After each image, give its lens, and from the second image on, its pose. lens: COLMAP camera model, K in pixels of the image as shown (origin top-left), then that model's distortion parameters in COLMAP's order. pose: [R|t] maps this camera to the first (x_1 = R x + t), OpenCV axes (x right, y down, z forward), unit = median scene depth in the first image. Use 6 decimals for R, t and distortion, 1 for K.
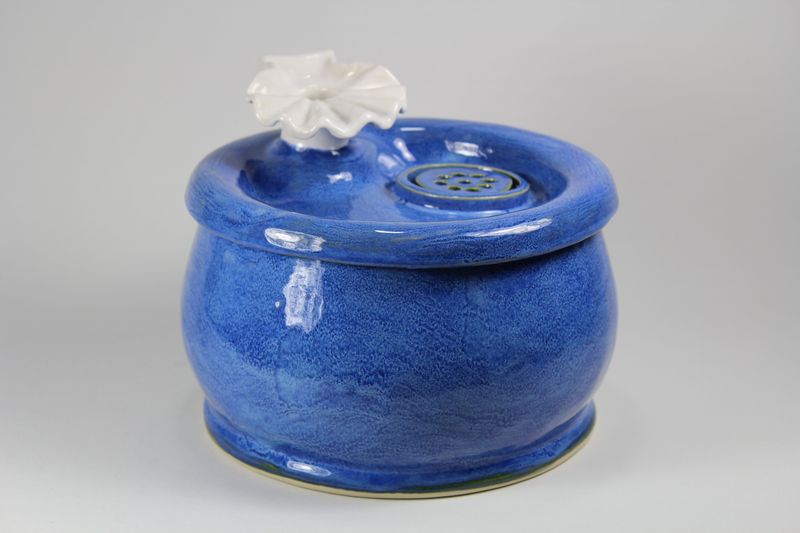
lens RADIAL K [[1888.2, 0, 400.0], [0, 1888.2, 266.5], [0, 0, 1]] dist [0.048657, 0.009688]
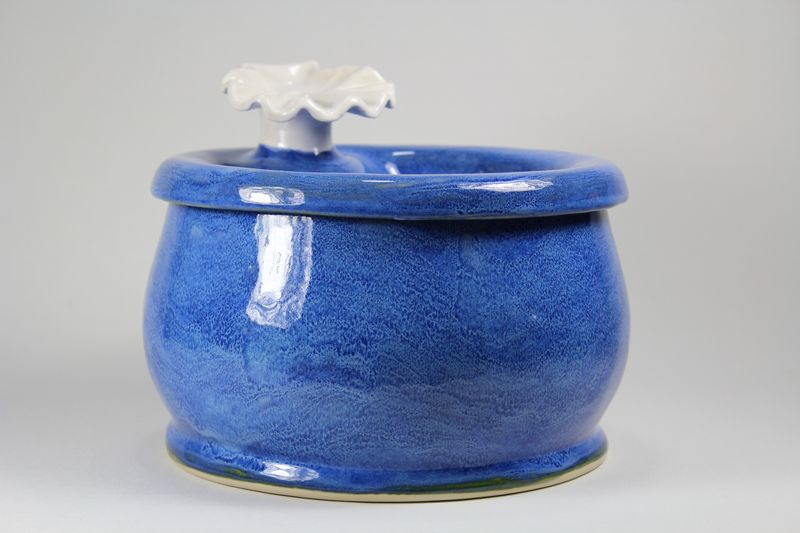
lens RADIAL K [[1888.2, 0, 400.0], [0, 1888.2, 266.5], [0, 0, 1]] dist [0.048657, 0.009688]
pose [[0.999995, 0.002873, -0.001347, 0.007846], [-0.003087, 0.979183, -0.202954, 0.197446], [0.000736, 0.202957, 0.979187, 0.127287]]
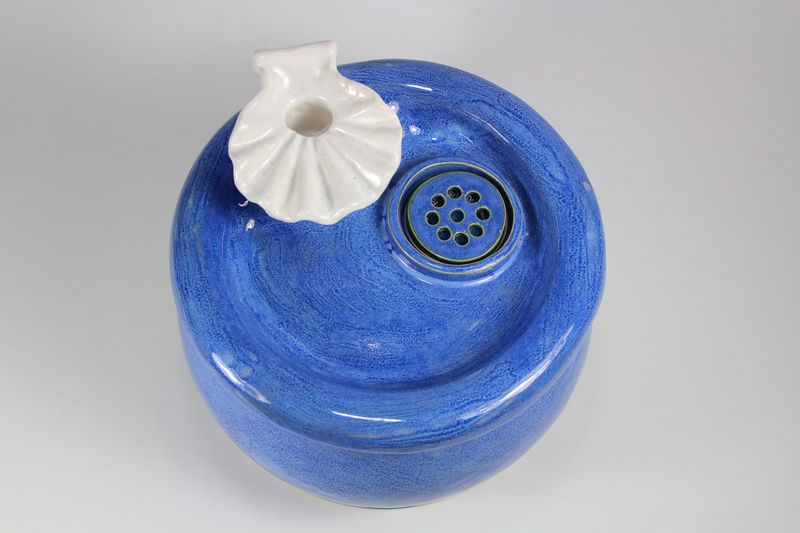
lens RADIAL K [[1328.6, 0, 400.0], [0, 1328.6, 266.5], [0, 0, 1]] dist [-0.035196, -0.014324]
pose [[0.992272, 0.115053, -0.046471, 0.043946], [-0.049636, 0.711287, 0.701147, -0.560752], [0.113724, -0.693422, 0.711500, 0.539472]]
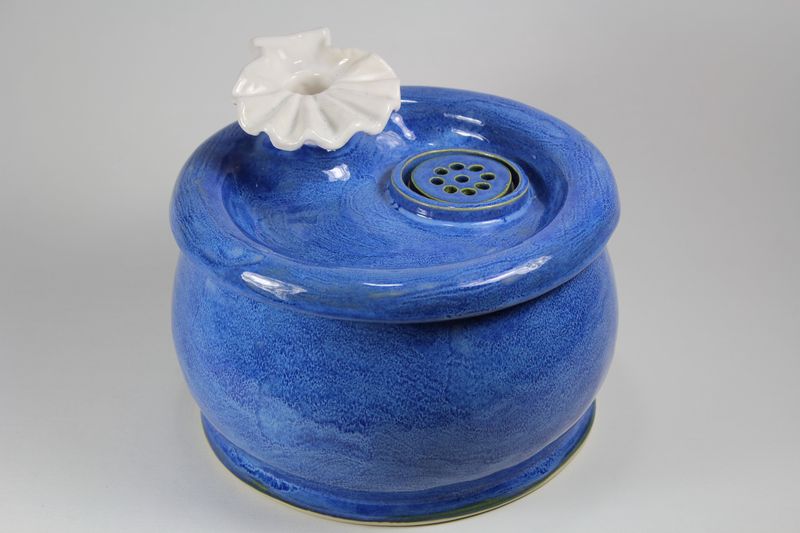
lens RADIAL K [[1692.7, 0, 400.0], [0, 1692.7, 266.5], [0, 0, 1]] dist [0.006487, 0.015355]
pose [[0.998418, 0.006679, -0.055828, 0.056417], [0.005038, 0.978297, 0.207144, -0.198550], [0.056000, -0.207098, 0.976716, 0.163505]]
